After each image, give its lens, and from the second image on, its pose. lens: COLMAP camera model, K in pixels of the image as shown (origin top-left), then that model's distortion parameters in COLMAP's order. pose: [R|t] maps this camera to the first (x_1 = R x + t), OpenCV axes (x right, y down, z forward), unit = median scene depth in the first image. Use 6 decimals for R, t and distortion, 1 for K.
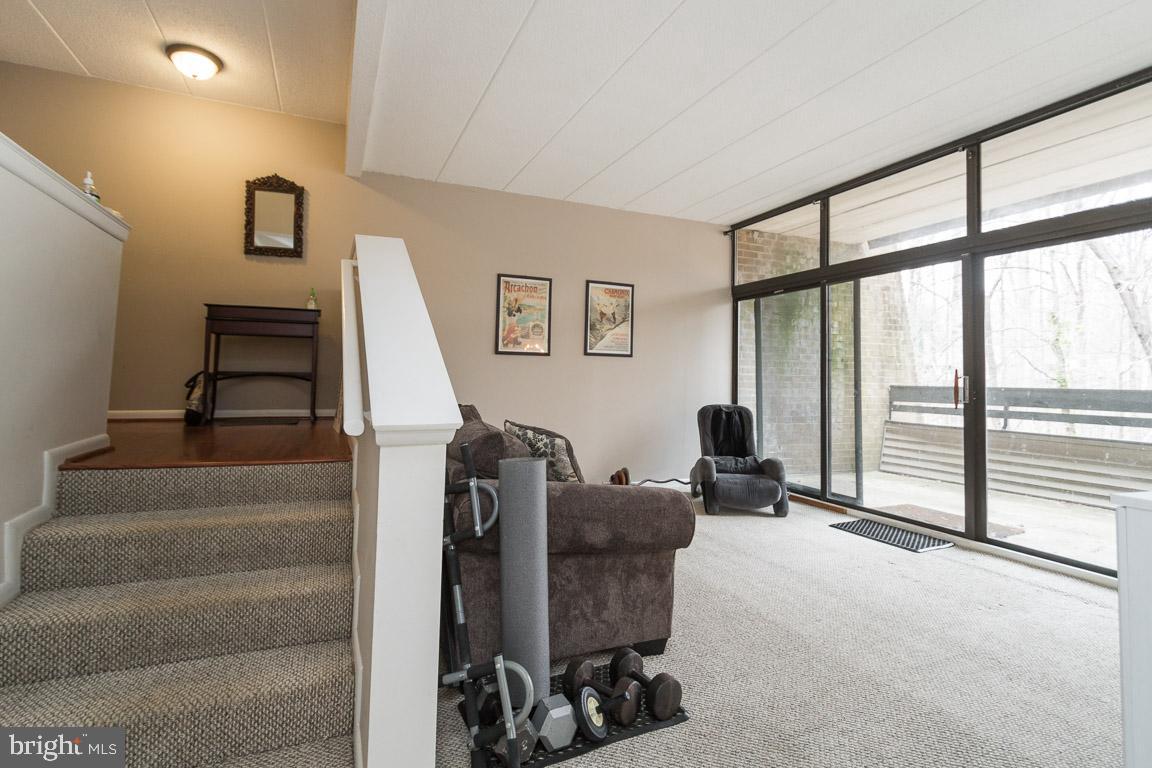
lens RADIAL K [[532.7, 0, 565.5], [0, 532.7, 377.3], [0, 0, 1]] dist [-0.000674, 0.000133]
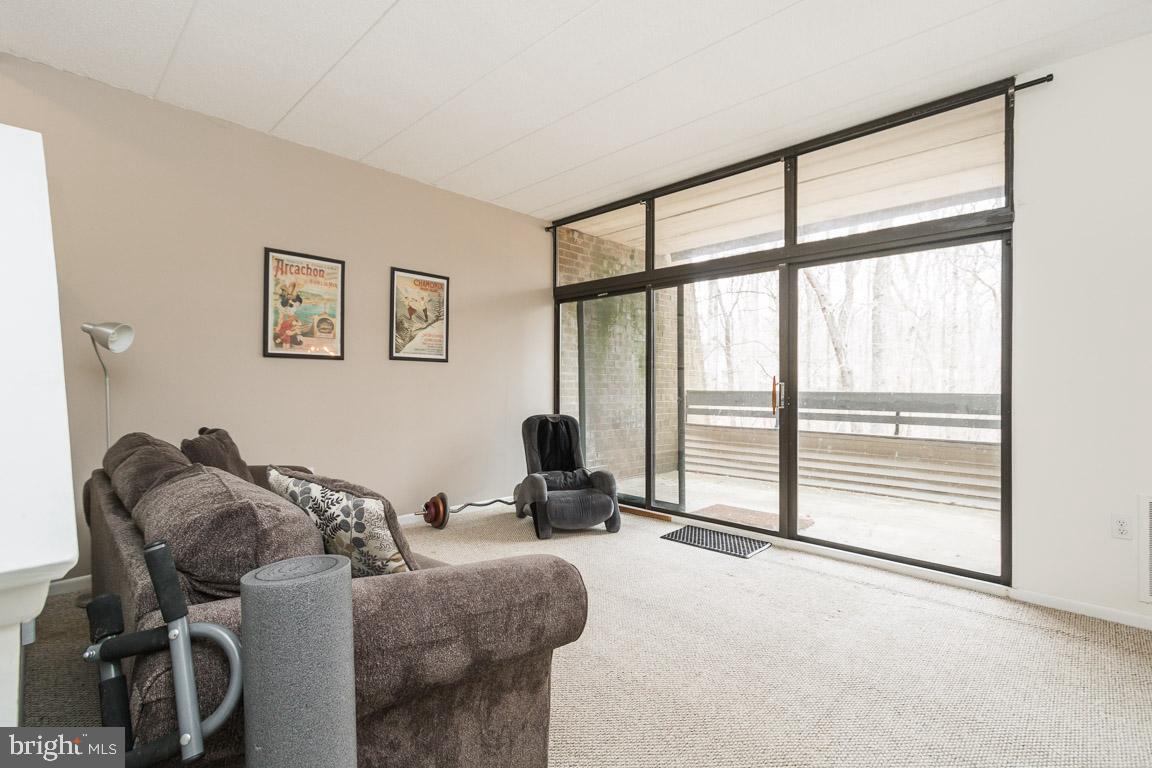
lens RADIAL K [[527.5, 0, 572.6], [0, 527.5, 389.0], [0, 0, 1]] dist [-0.000410, 0.000107]
pose [[0.926416, -0.012532, 0.376292, -0.009738], [0.008520, 0.999888, 0.012323, -0.004070], [-0.376404, -0.008210, 0.926419, 0.159910]]
